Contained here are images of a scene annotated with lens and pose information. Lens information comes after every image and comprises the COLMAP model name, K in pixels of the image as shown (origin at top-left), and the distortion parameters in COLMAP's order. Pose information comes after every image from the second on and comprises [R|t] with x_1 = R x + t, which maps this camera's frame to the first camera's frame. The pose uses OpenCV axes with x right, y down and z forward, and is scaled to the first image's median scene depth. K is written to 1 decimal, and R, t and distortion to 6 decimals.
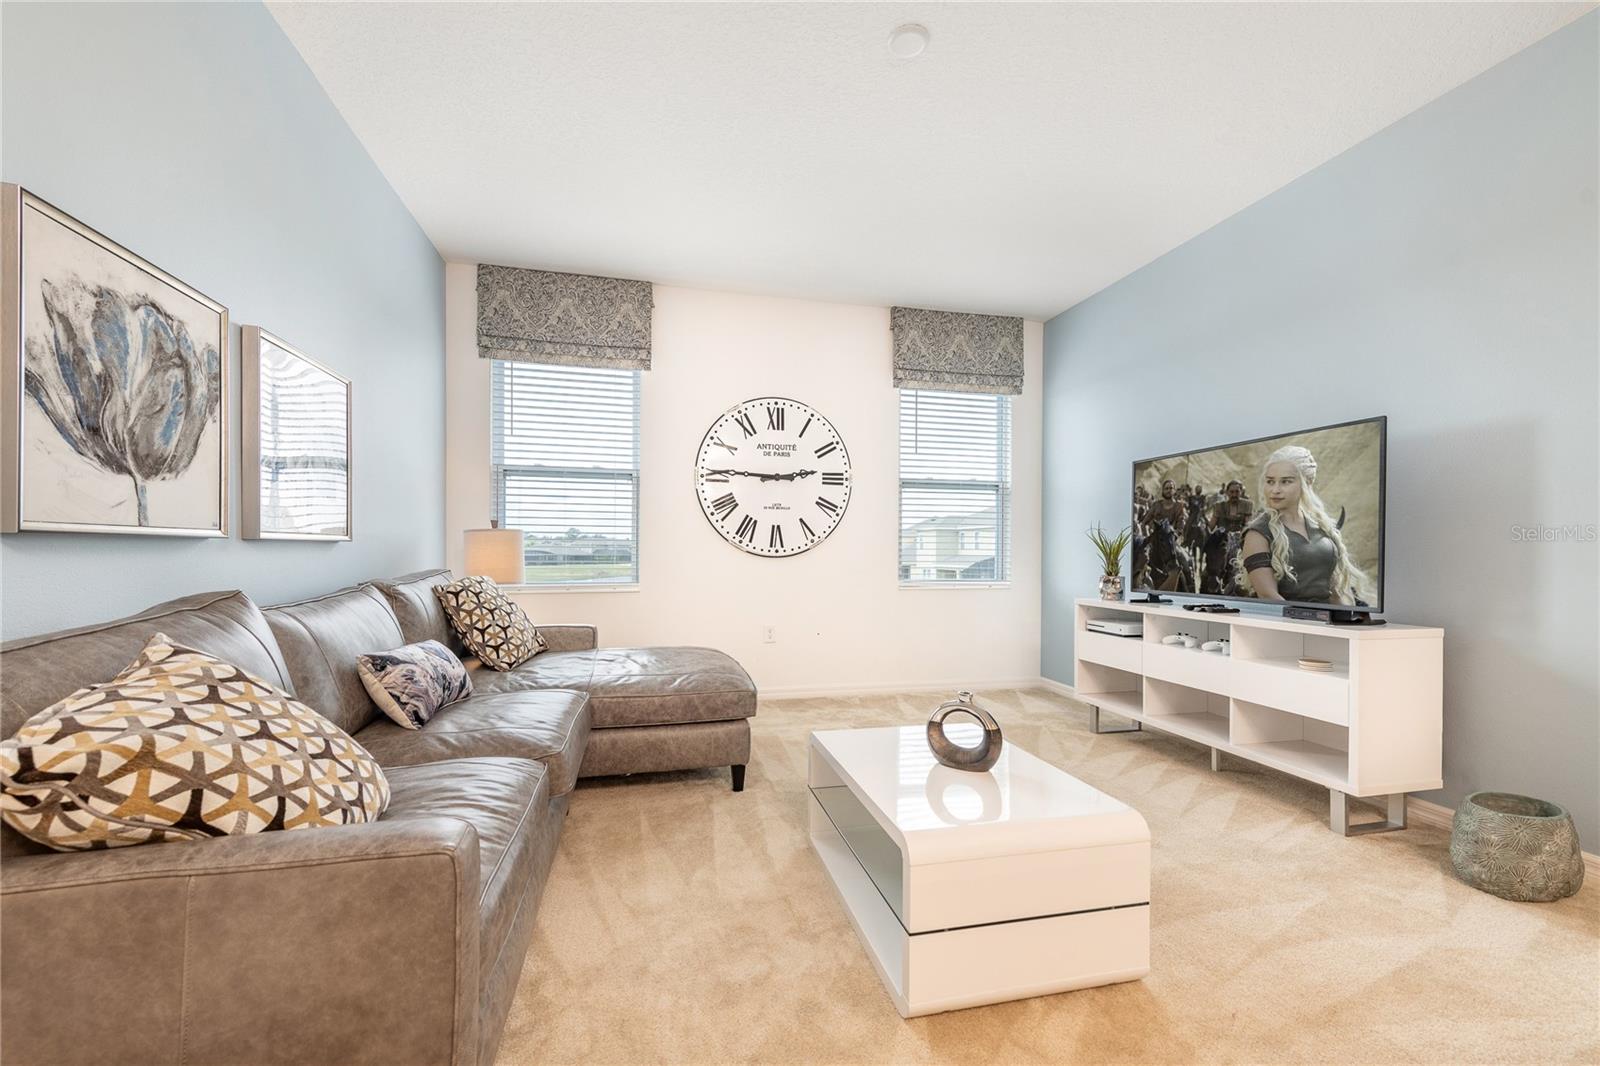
lens RADIAL K [[633.8, 0, 794.7], [0, 633.8, 536.4], [0, 0, 1]] dist [-0.000085, -0.005778]
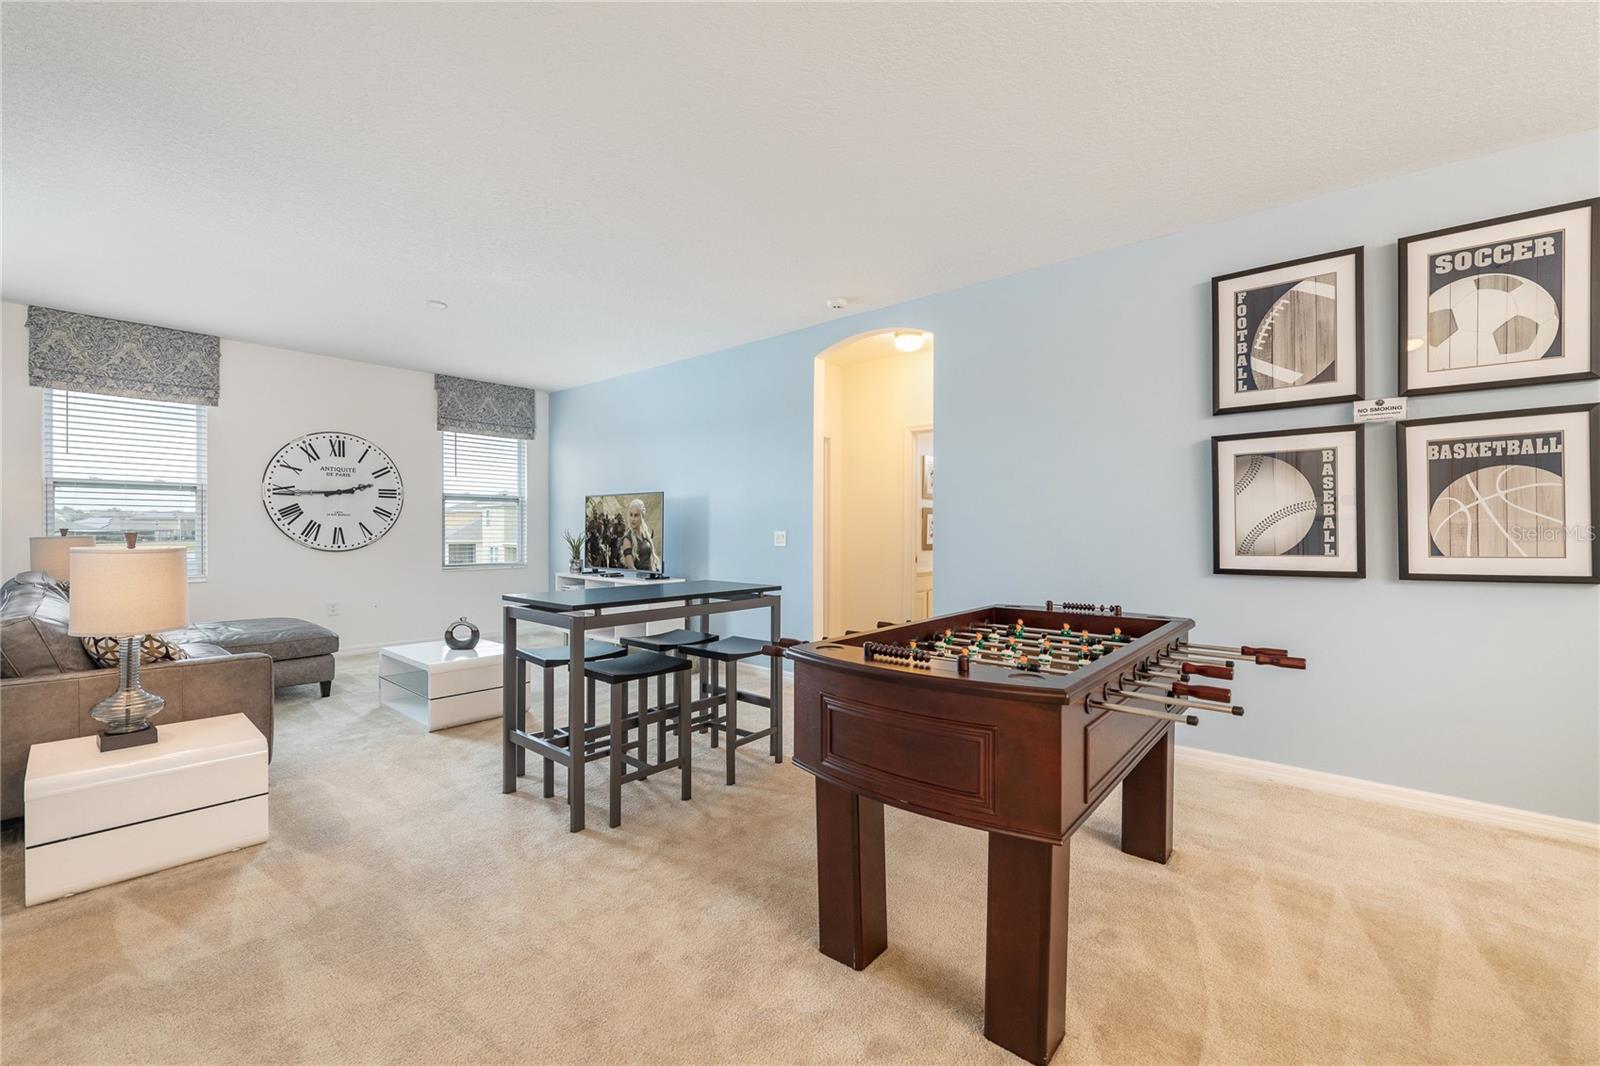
lens RADIAL K [[633.8, 0, 794.7], [0, 633.8, 536.4], [0, 0, 1]] dist [-0.000085, -0.005778]
pose [[0.799410, -0.008292, 0.600728, -0.069021], [-0.014869, 0.999325, 0.033581, -0.065321], [-0.600601, -0.035777, 0.798748, -0.730354]]
